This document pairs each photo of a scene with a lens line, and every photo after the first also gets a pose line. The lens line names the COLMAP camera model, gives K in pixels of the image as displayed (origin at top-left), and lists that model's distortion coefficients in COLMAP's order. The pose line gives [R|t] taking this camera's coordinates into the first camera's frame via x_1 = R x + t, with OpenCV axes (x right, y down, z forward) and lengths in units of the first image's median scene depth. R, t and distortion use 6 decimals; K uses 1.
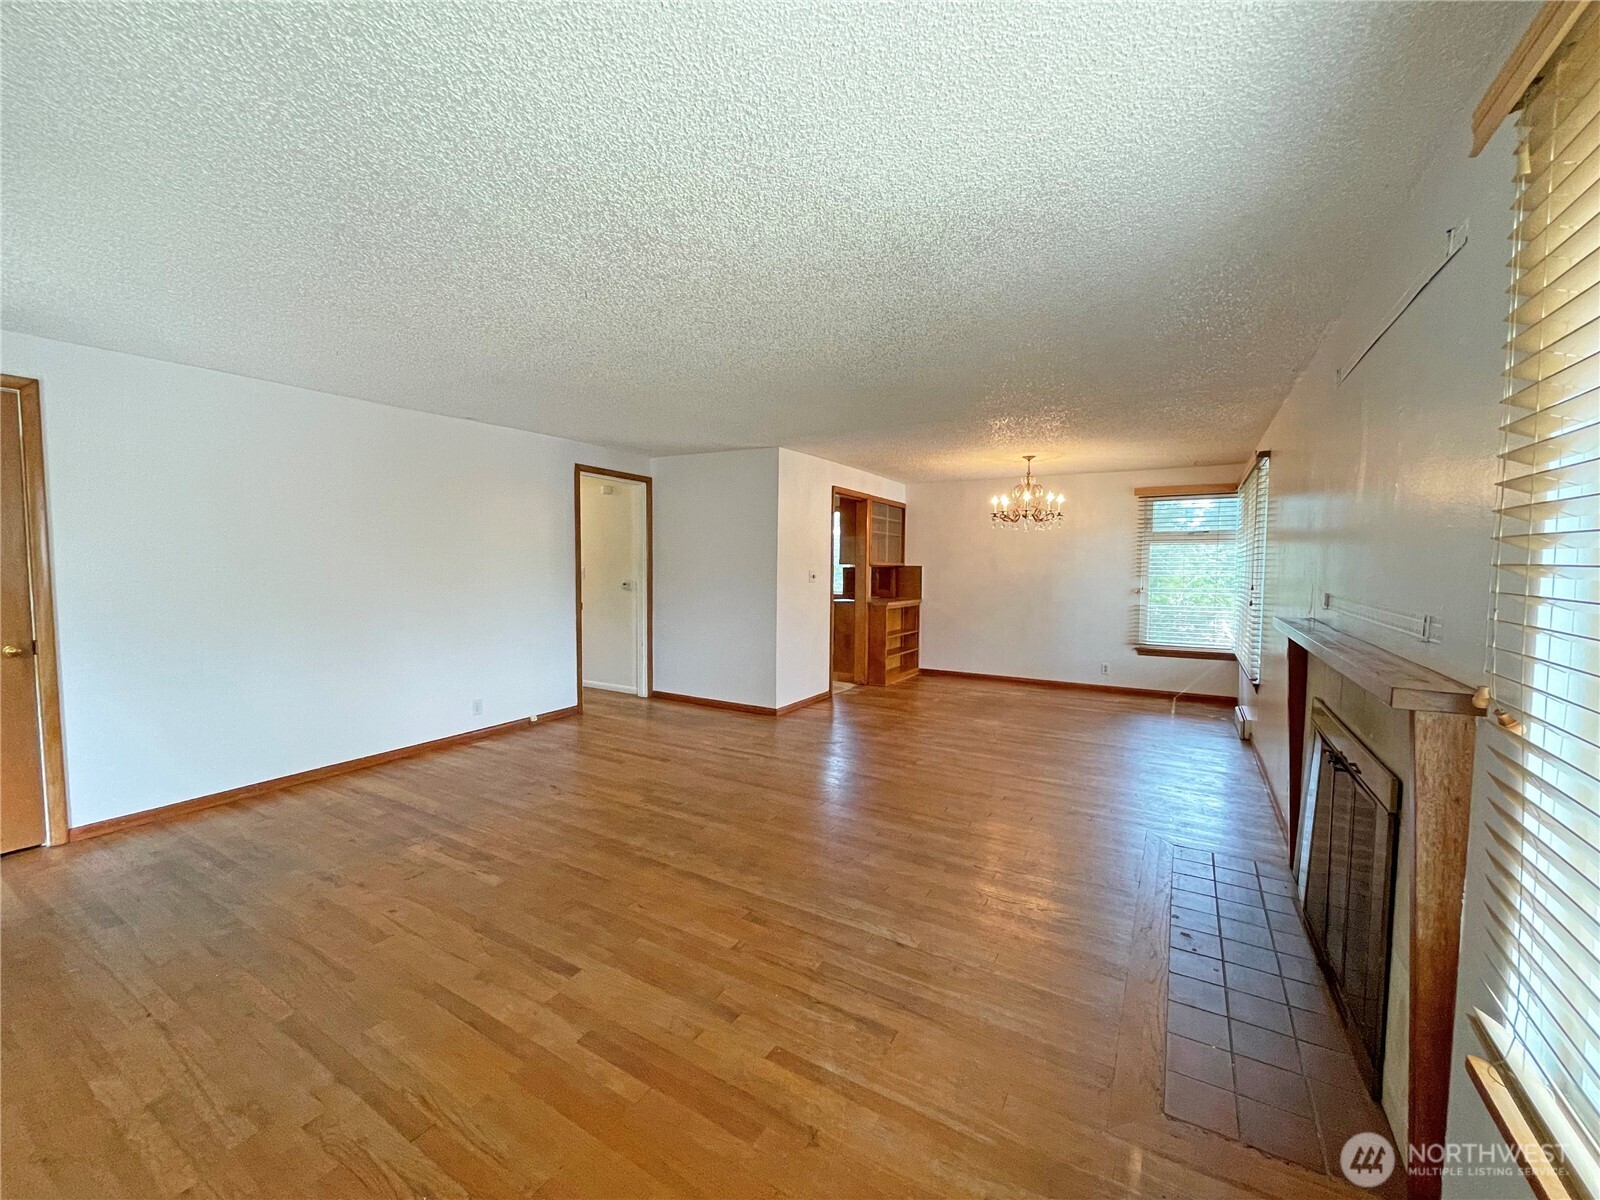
lens RADIAL K [[648.0, 0, 795.6], [0, 648.0, 595.9], [0, 0, 1]] dist [-0.002384, 0.000289]
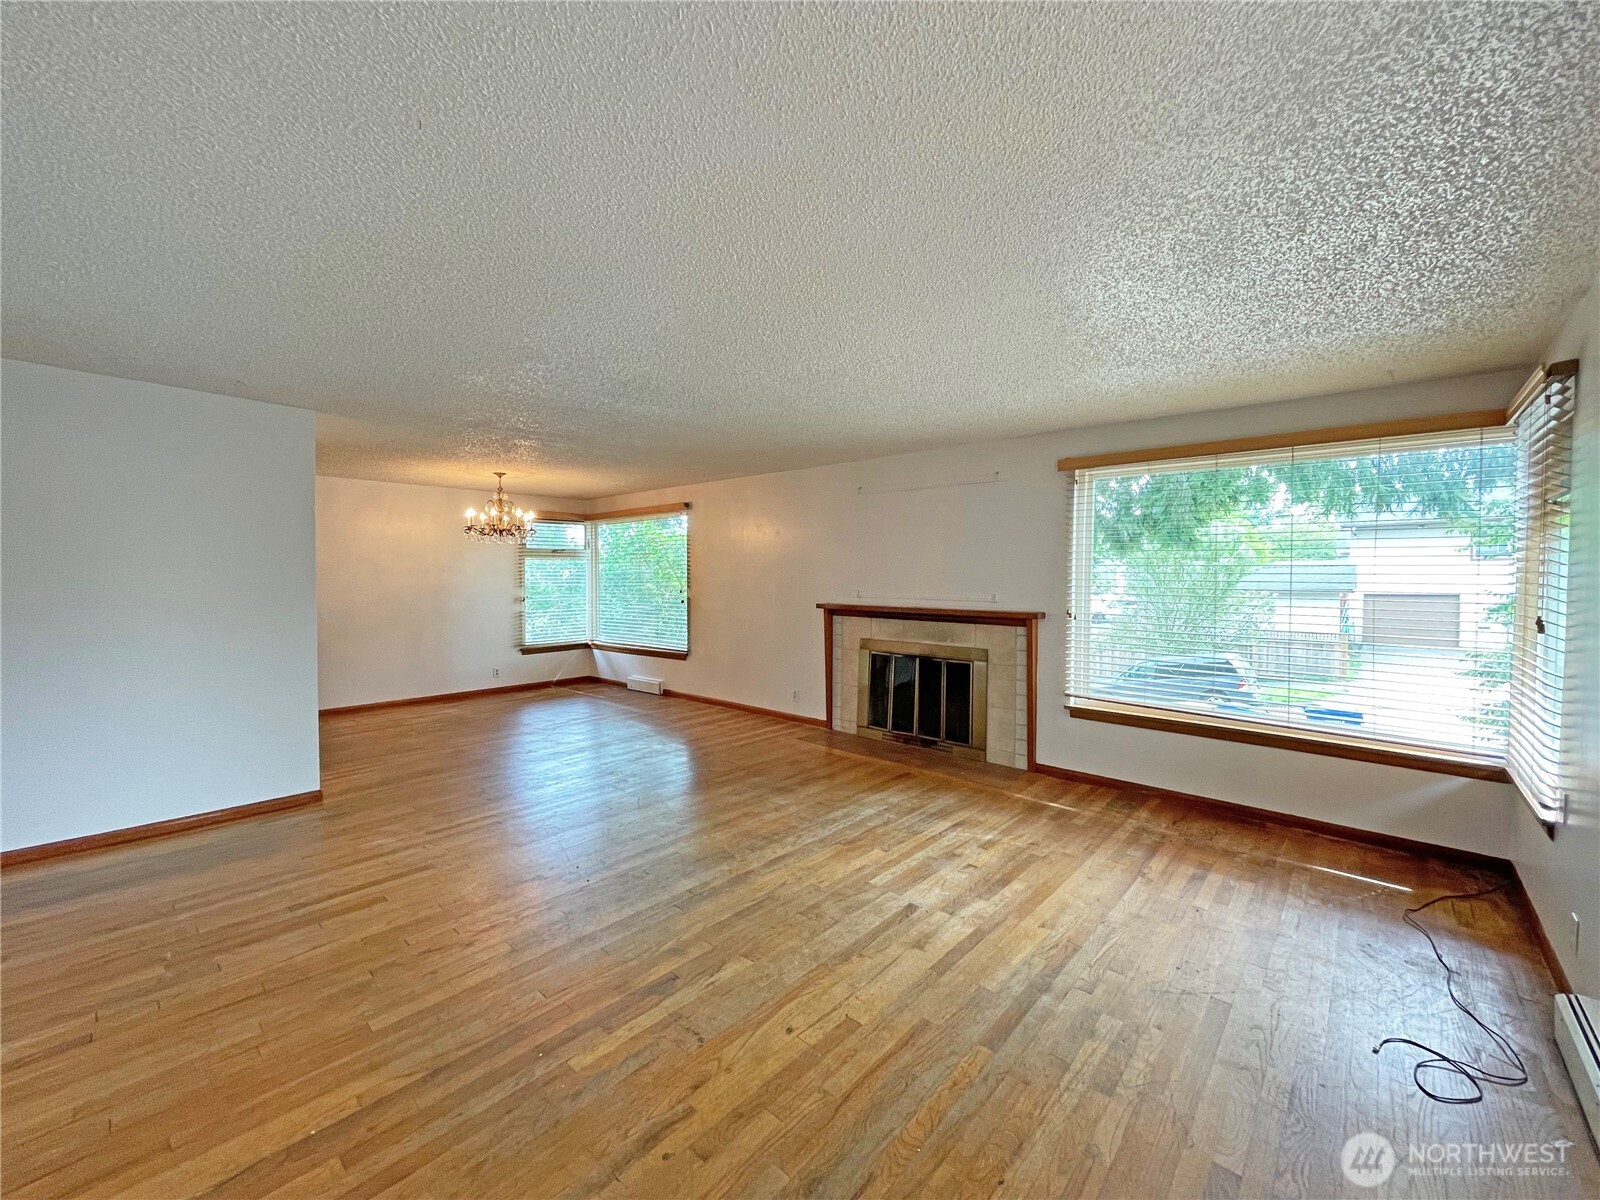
lens RADIAL K [[648.0, 0, 796.2], [0, 648.0, 602.0], [0, 0, 1]] dist [-0.002384, 0.000289]
pose [[0.190424, -0.046507, 0.980600, -0.517141], [0.054670, 0.997830, 0.036708, -0.019183], [-0.980178, 0.046619, 0.192553, 0.313167]]
